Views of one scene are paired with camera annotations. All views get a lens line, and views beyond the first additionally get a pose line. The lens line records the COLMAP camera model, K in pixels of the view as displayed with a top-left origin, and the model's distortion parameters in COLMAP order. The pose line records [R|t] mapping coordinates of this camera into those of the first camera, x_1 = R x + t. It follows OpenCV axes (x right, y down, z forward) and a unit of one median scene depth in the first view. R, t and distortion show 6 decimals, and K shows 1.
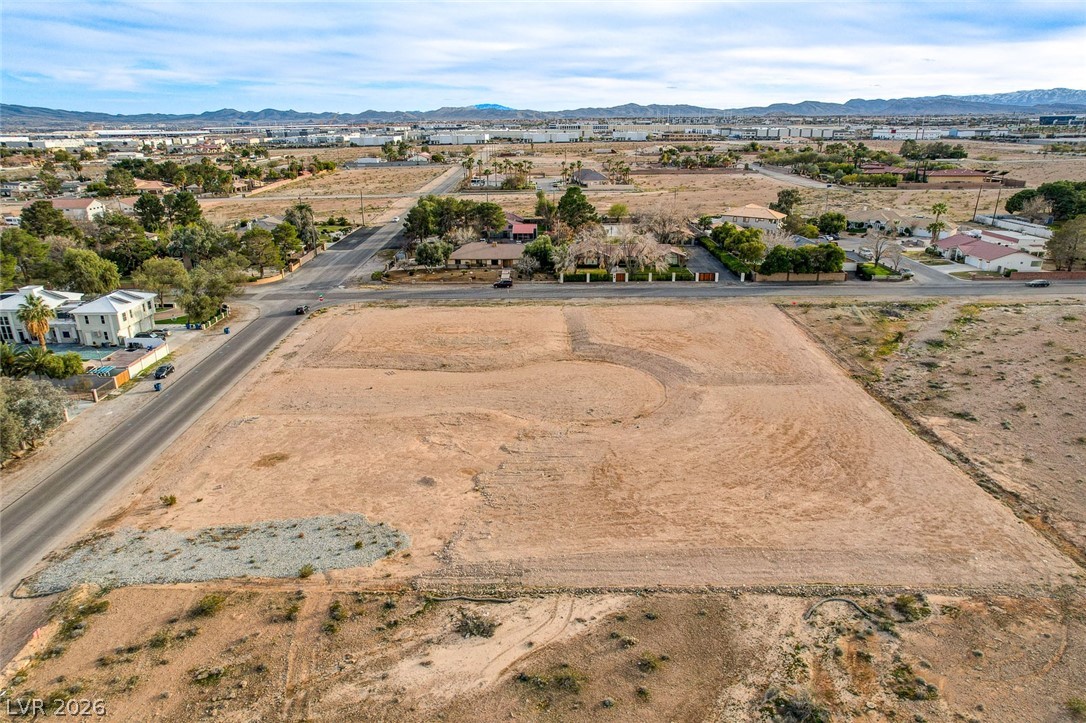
lens RADIAL K [[695.0, 0, 543.5], [0, 695.0, 359.6], [0, 0, 1]] dist [-0.077217, 0.068754]
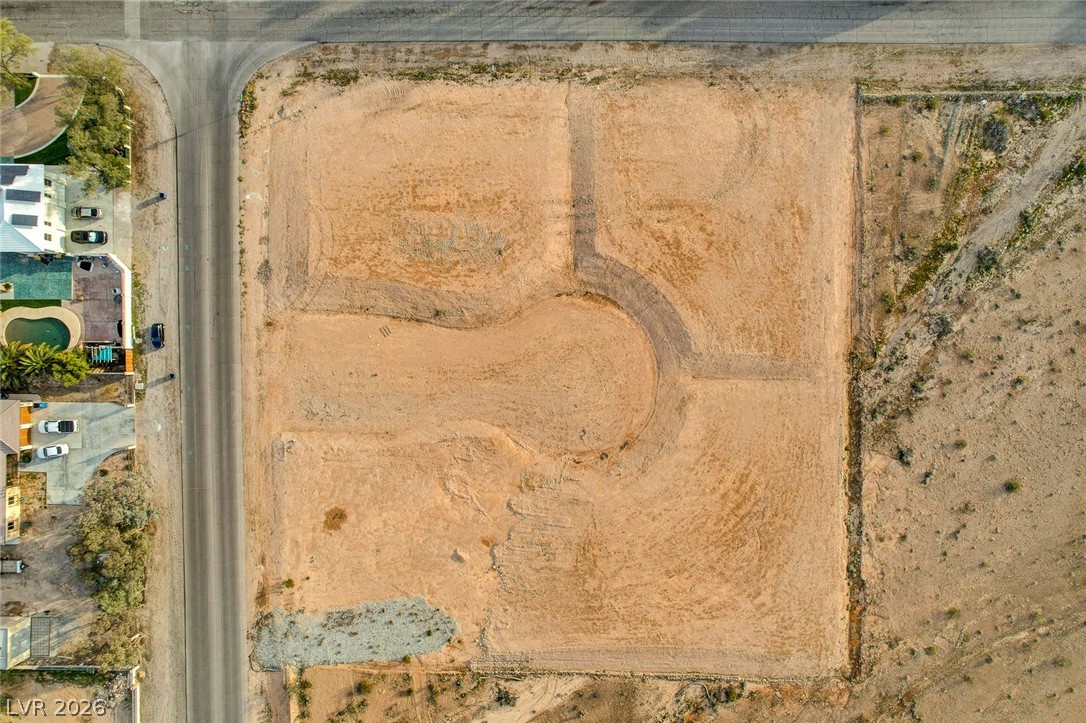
lens RADIAL K [[695.0, 0, 543.5], [0, 695.0, 359.6], [0, 0, 1]] dist [-0.077217, 0.068754]
pose [[0.999955, 0.003554, -0.008831, 0.015221], [0.007205, 0.323785, 0.946103, -1.216998], [0.006222, -0.946124, 0.323745, 0.878305]]
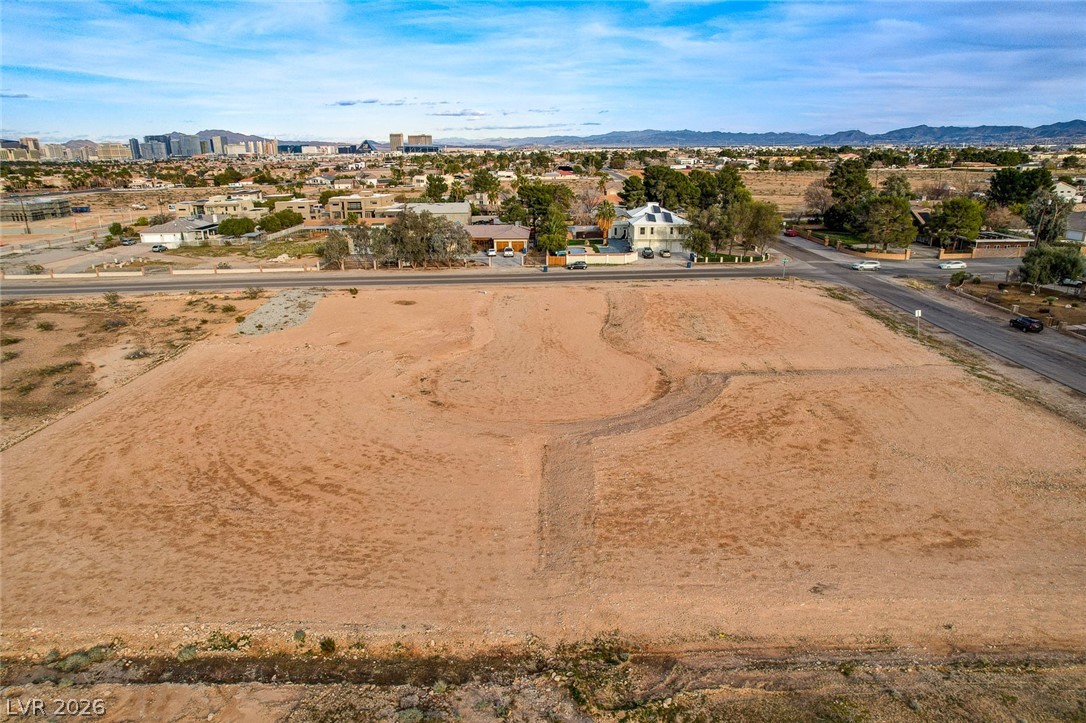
lens RADIAL K [[695.0, 0, 543.5], [0, 695.0, 359.6], [0, 0, 1]] dist [-0.077217, 0.068754]
pose [[-0.003930, 0.306756, -0.951780, 0.940649], [-0.319484, 0.901520, 0.291876, -0.239023], [0.947583, 0.305226, 0.094461, 1.180062]]
